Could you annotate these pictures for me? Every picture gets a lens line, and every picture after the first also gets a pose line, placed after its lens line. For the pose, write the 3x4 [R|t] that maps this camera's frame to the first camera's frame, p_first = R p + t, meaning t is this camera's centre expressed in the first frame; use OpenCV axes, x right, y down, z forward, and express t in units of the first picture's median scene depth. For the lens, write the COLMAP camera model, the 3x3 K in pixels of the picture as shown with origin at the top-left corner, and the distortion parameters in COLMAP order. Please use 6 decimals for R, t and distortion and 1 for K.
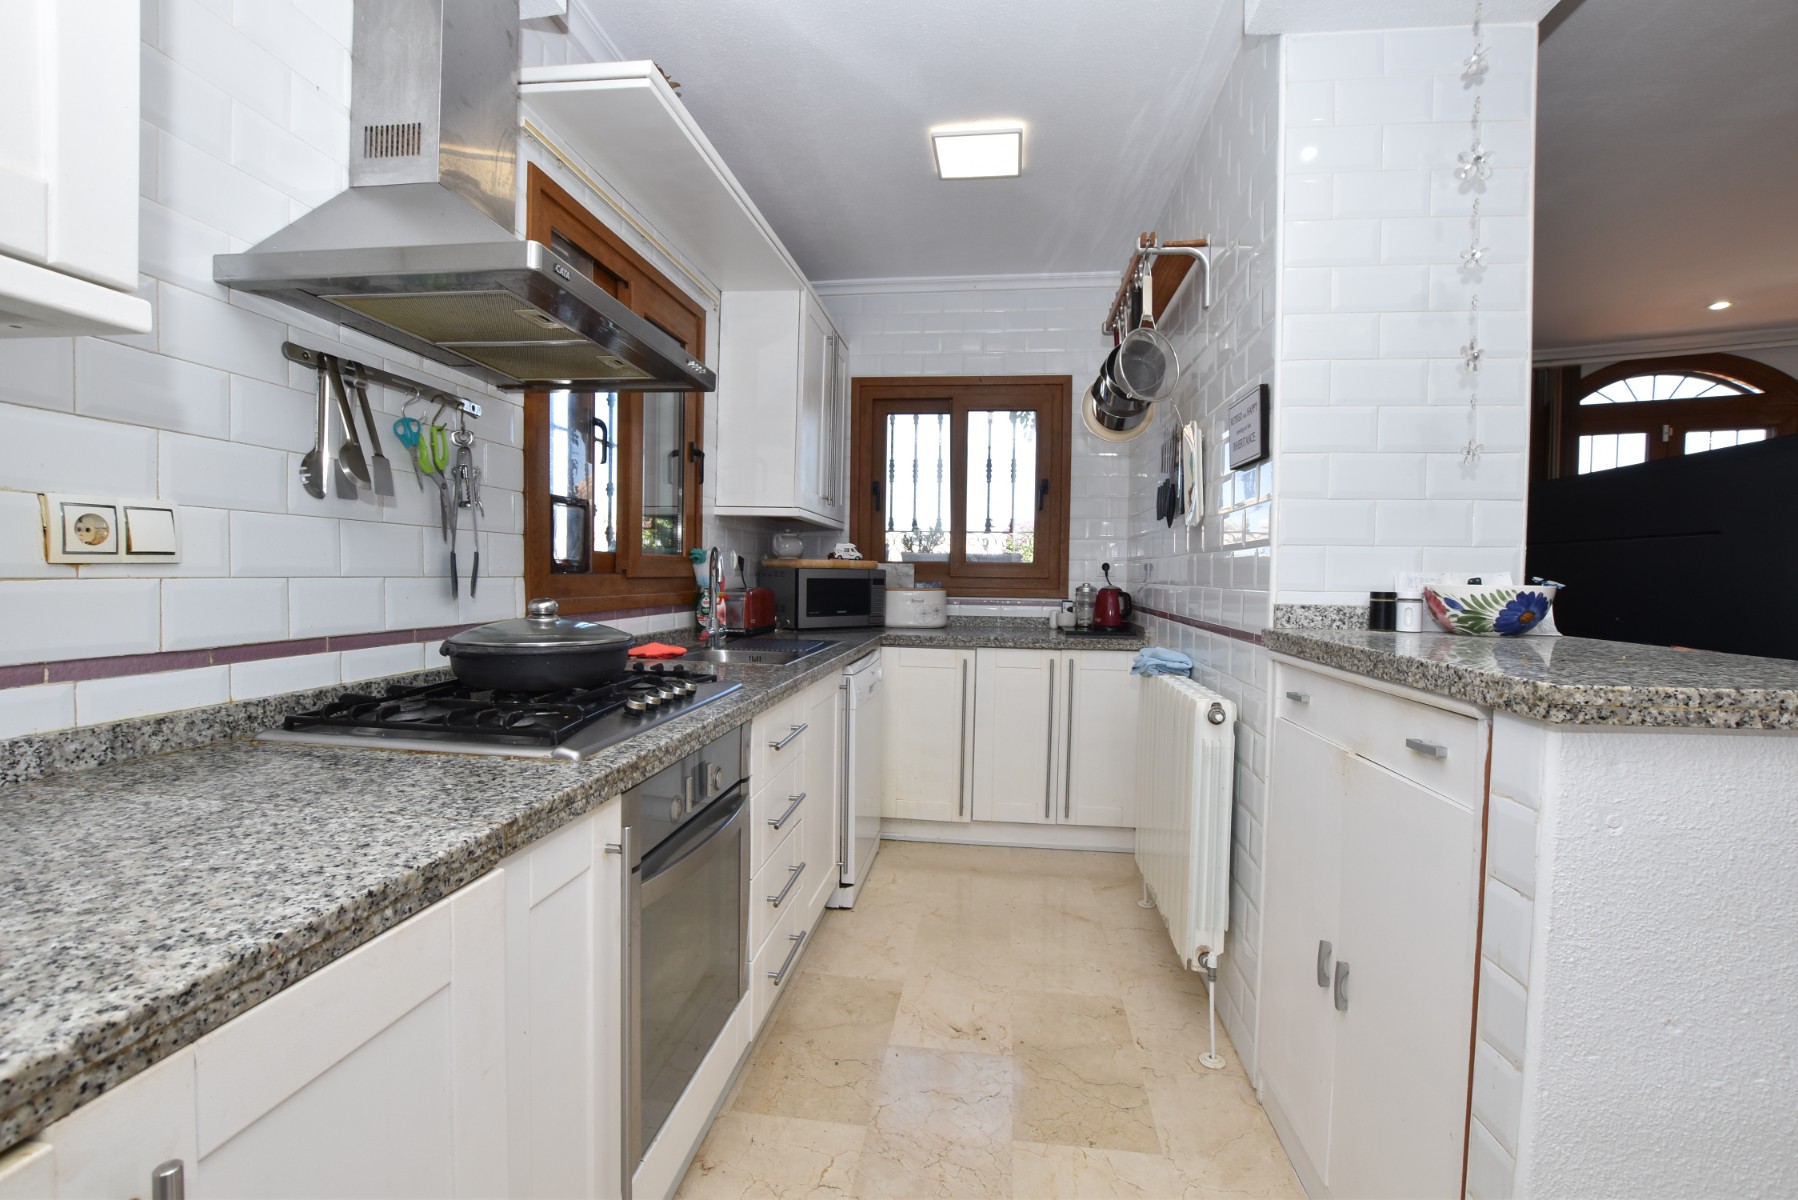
lens RADIAL K [[790.5, 0, 898.7], [0, 790.5, 602.1], [0, 0, 1]] dist [-0.035903, 0.006038]
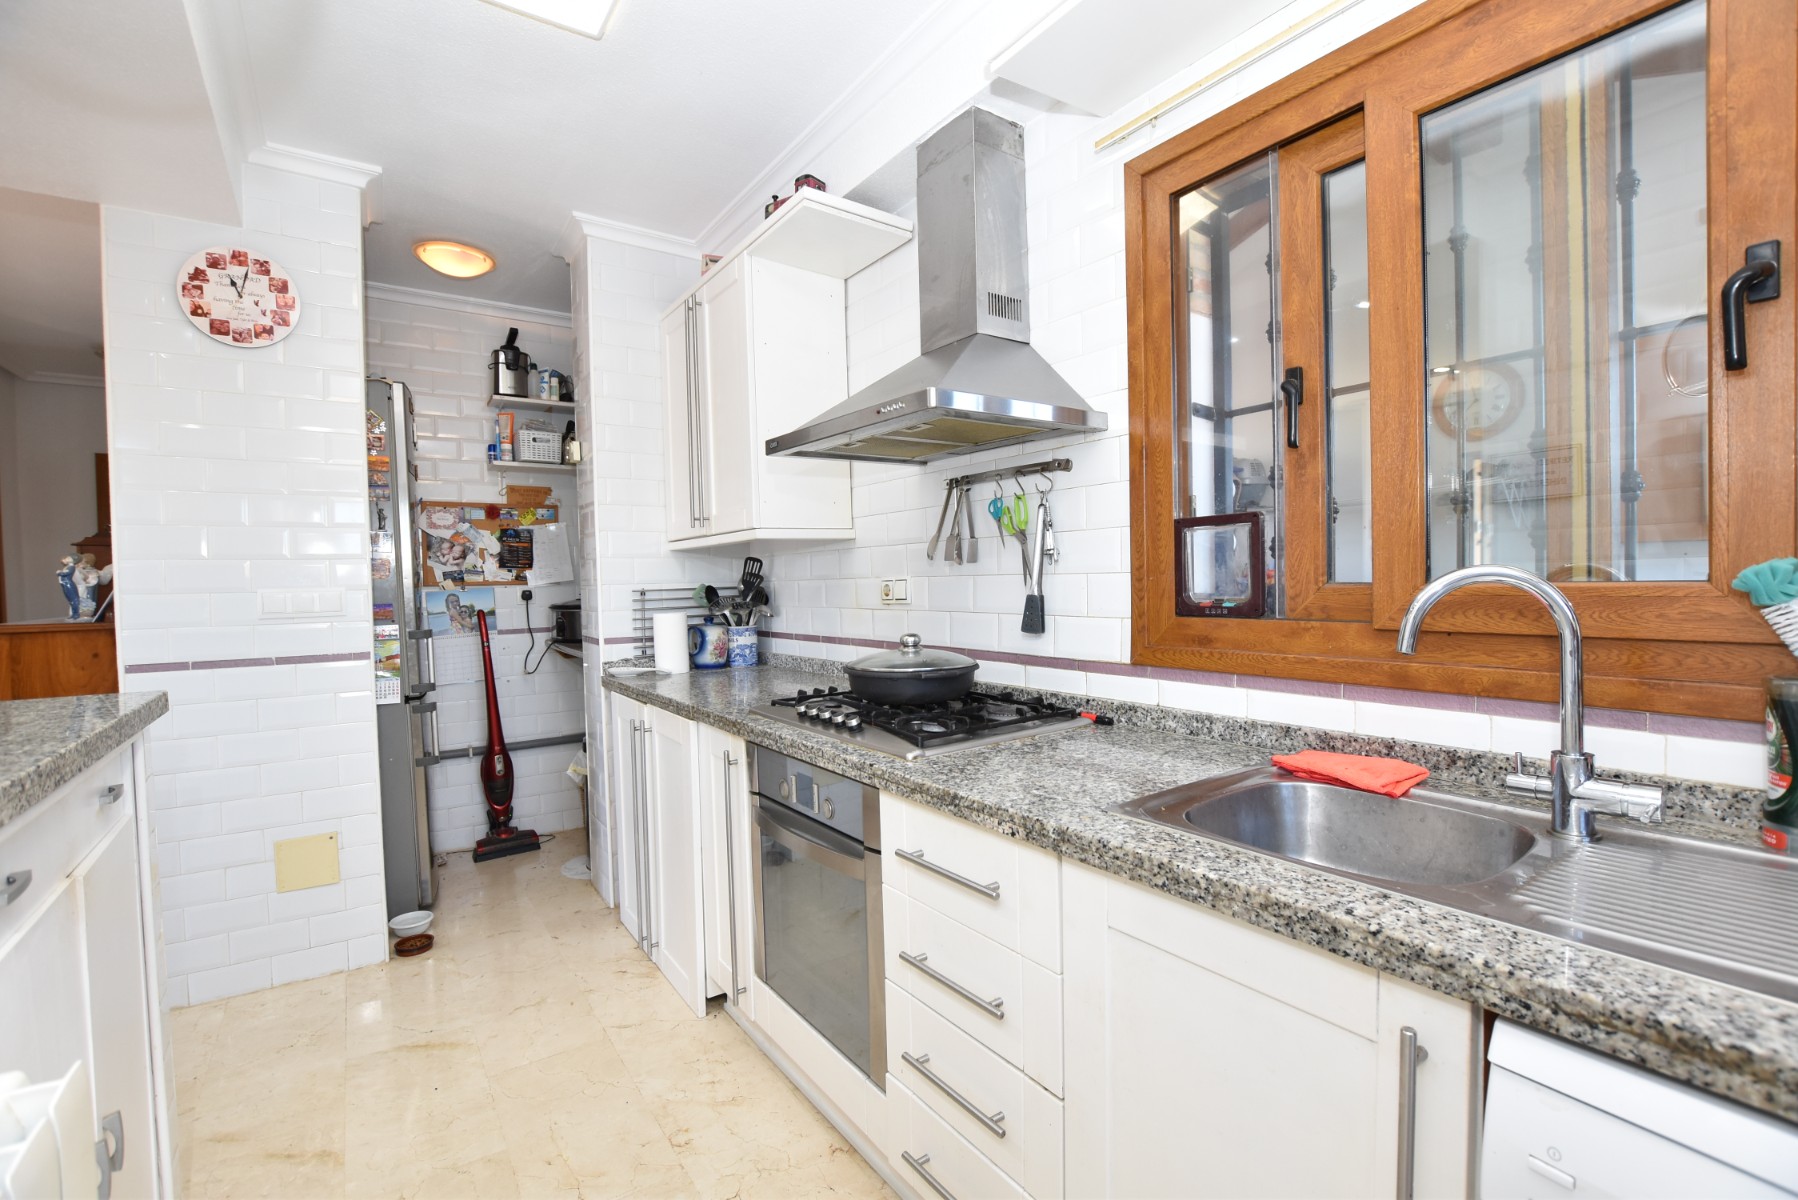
lens RADIAL K [[790.5, 0, 895.6], [0, 790.5, 600.8], [0, 0, 1]] dist [-0.035903, 0.006038]
pose [[-0.736568, 0.018696, -0.676105, 0.375122], [-0.015020, 0.998919, 0.043986, -0.096056], [0.676196, 0.042554, -0.735491, 1.610400]]
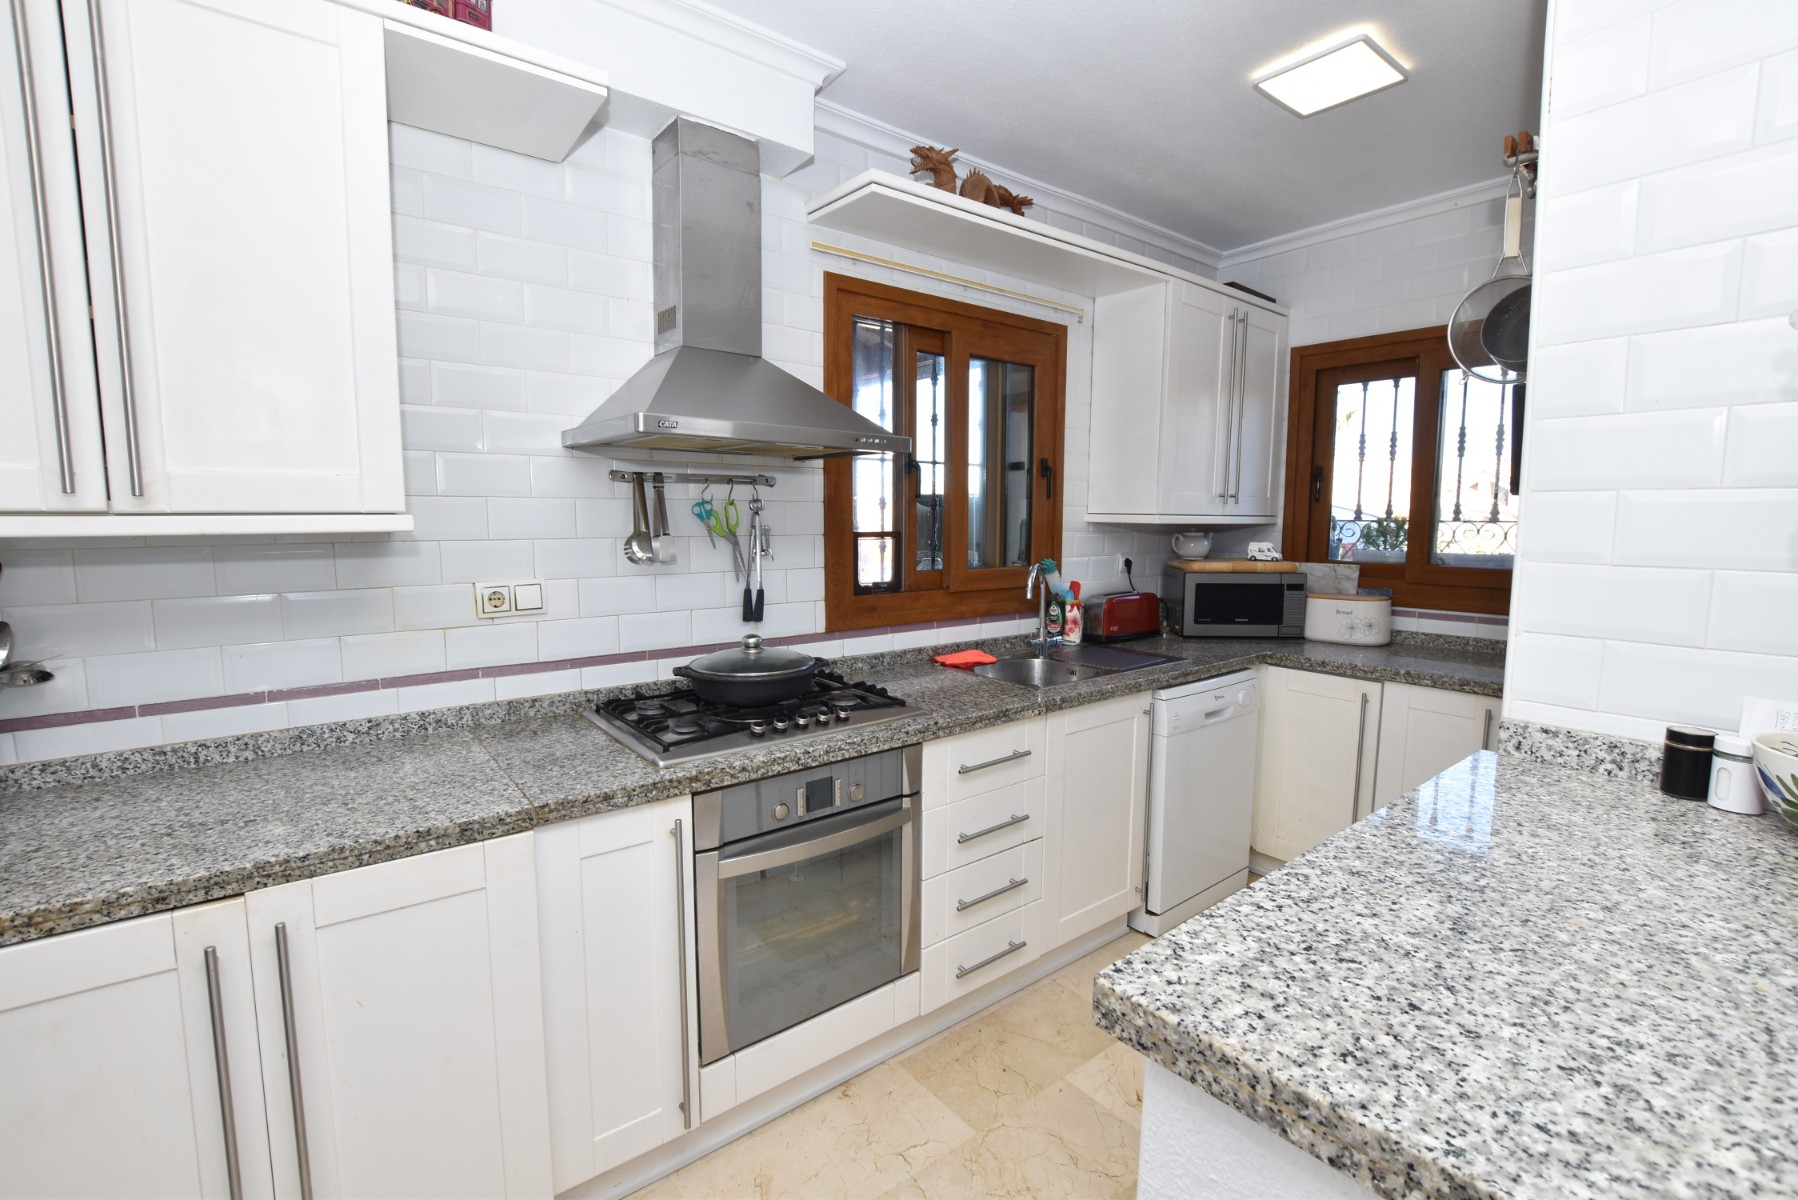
lens RADIAL K [[790.5, 0, 899.8], [0, 790.5, 601.4], [0, 0, 1]] dist [-0.035903, 0.006038]
pose [[0.716890, 0.061850, -0.694438, 0.558355], [-0.017769, 0.997355, 0.070486, -0.134362], [0.696960, -0.038191, 0.716092, 0.165445]]
